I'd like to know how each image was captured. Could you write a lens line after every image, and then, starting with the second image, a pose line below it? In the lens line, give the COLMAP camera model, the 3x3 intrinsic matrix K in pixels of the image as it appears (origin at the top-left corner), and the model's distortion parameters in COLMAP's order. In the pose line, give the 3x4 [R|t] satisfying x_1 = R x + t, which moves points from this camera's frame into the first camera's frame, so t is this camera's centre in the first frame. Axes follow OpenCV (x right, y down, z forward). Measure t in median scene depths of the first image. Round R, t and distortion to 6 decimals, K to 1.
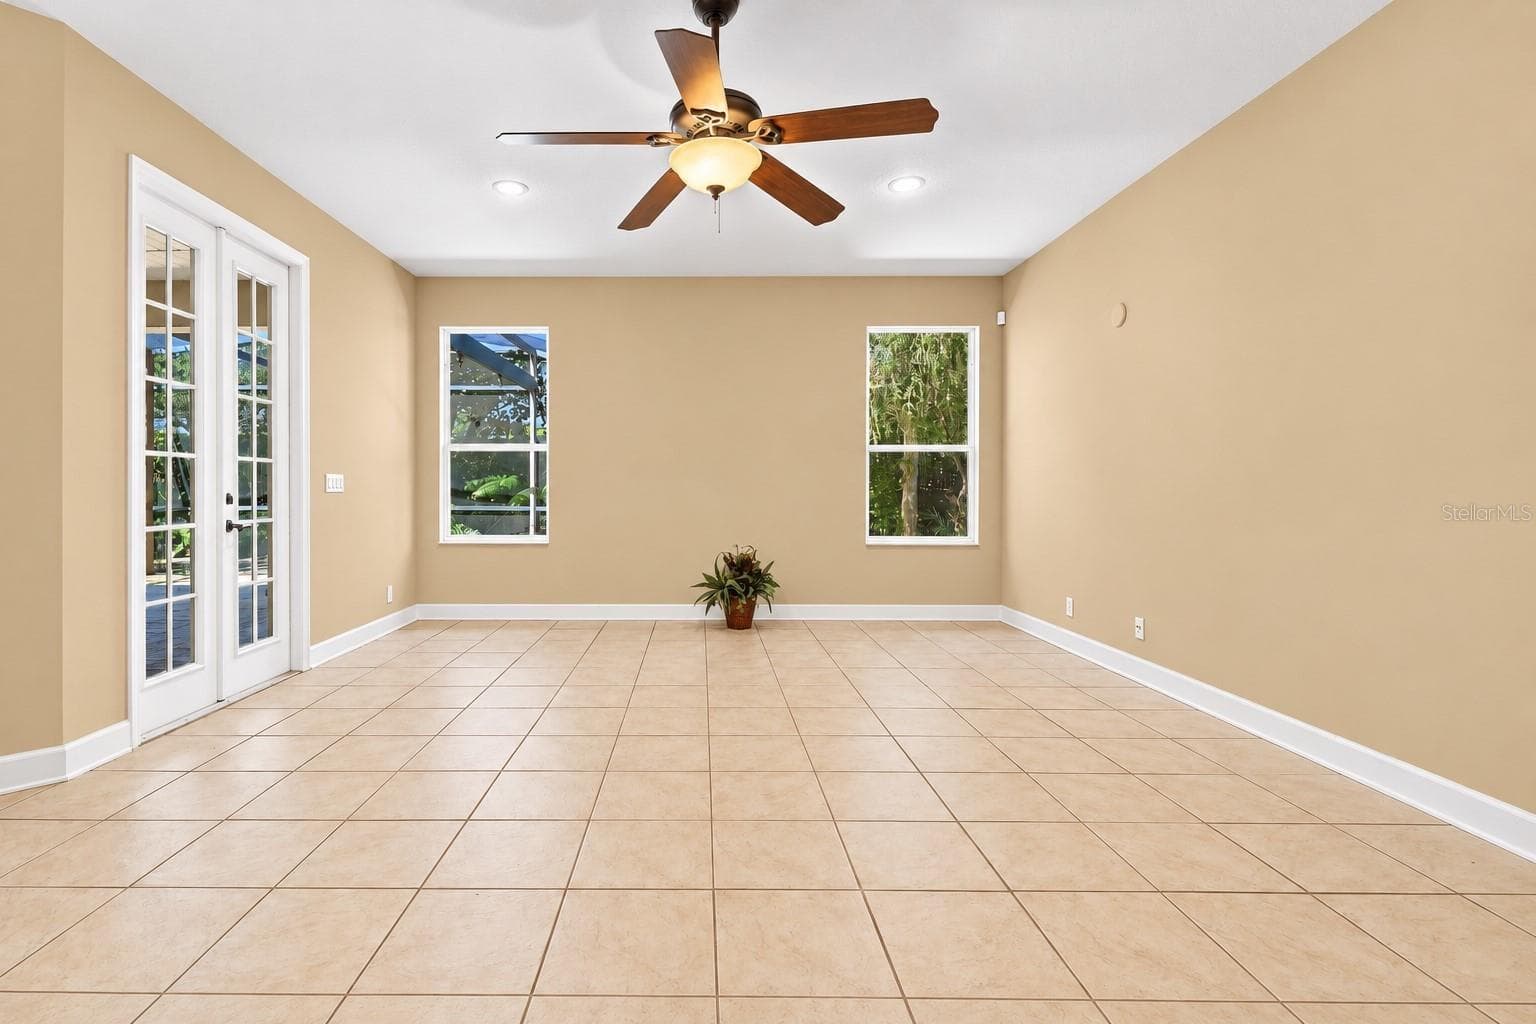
lens RADIAL K [[714.9, 0, 757.9], [0, 714.9, 496.3], [0, 0, 1]] dist [0.003661, 0.002119]
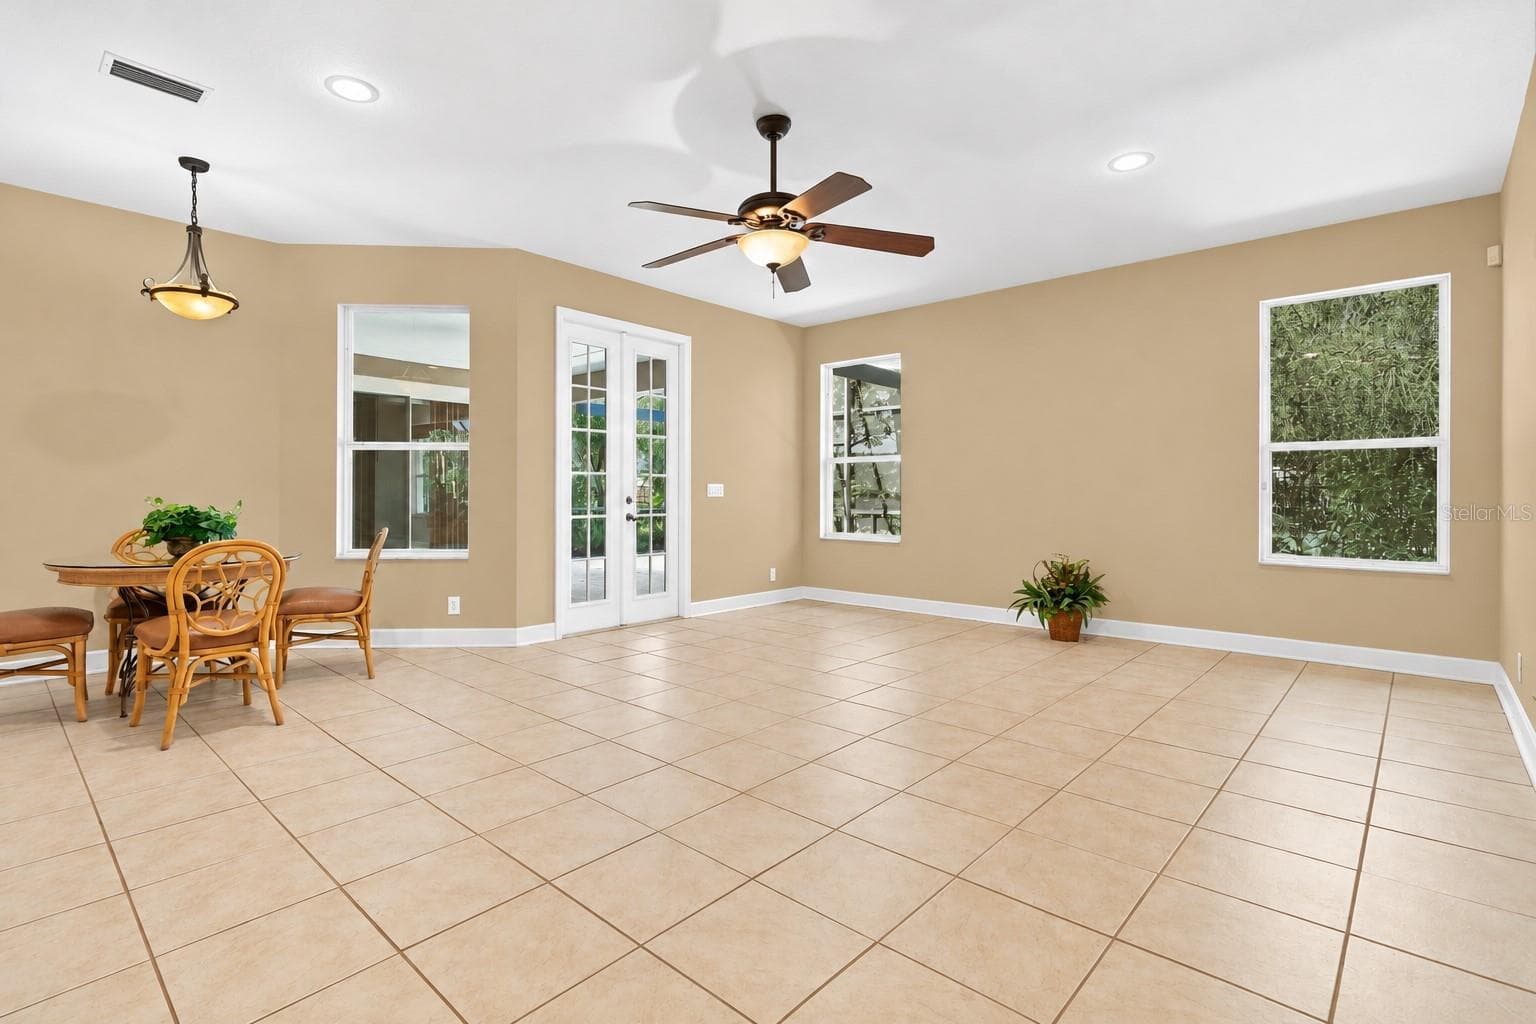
lens RADIAL K [[714.9, 0, 769.3], [0, 714.9, 506.2], [0, 0, 1]] dist [0.003661, 0.002119]
pose [[0.750496, 0.012250, -0.660762, 0.450684], [-0.010269, 0.999924, 0.006874, 0.001472], [0.660796, 0.001626, 0.750564, 0.010436]]
